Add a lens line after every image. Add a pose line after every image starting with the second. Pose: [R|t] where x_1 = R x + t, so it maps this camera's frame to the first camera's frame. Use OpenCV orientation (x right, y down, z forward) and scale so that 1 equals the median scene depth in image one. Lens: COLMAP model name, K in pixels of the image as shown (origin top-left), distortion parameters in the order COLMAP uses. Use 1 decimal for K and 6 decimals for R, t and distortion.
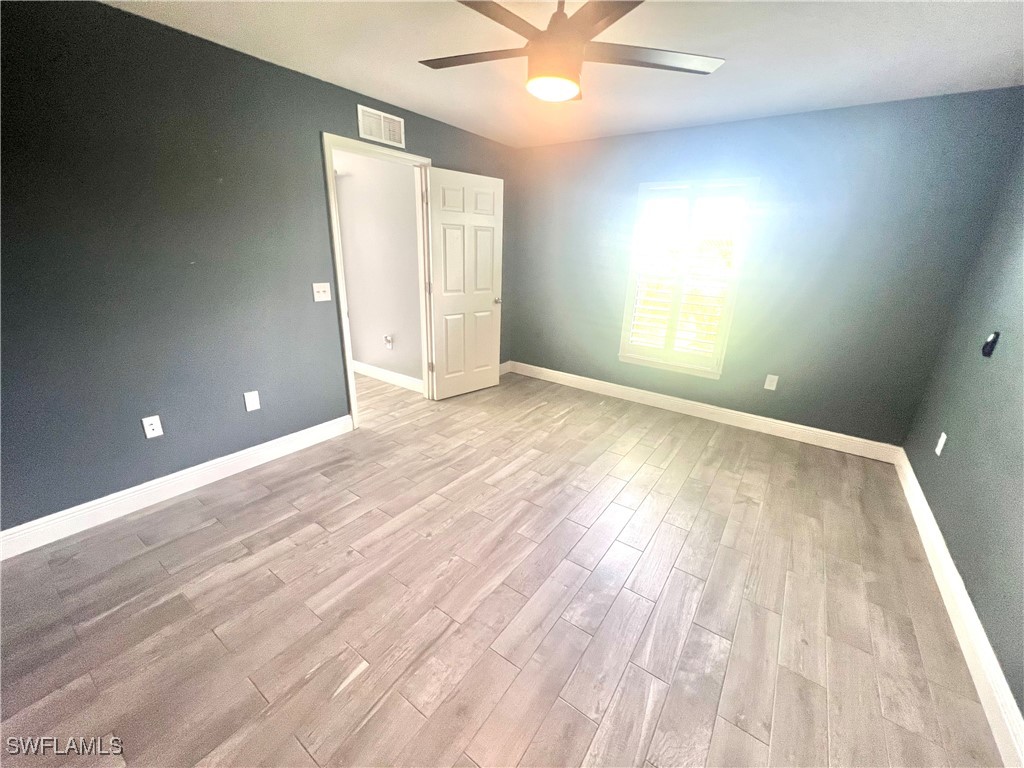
lens RADIAL K [[408.8, 0, 510.3], [0, 408.8, 385.4], [0, 0, 1]] dist [-0.000416, 0.000016]
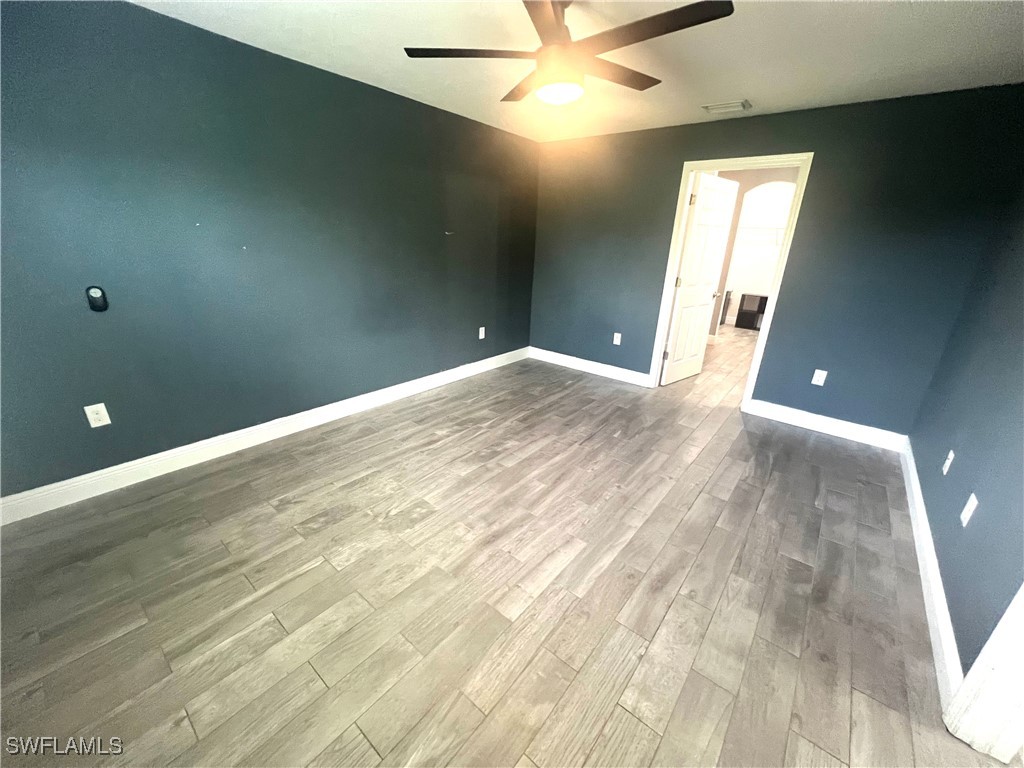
lens RADIAL K [[408.8, 0, 510.3], [0, 408.8, 385.0], [0, 0, 1]] dist [-0.000416, 0.000016]
pose [[-0.995176, -0.089919, 0.039226, 0.082668], [-0.045544, 0.777613, 0.627092, -0.517764], [-0.086890, 0.622280, -0.777957, 1.539001]]
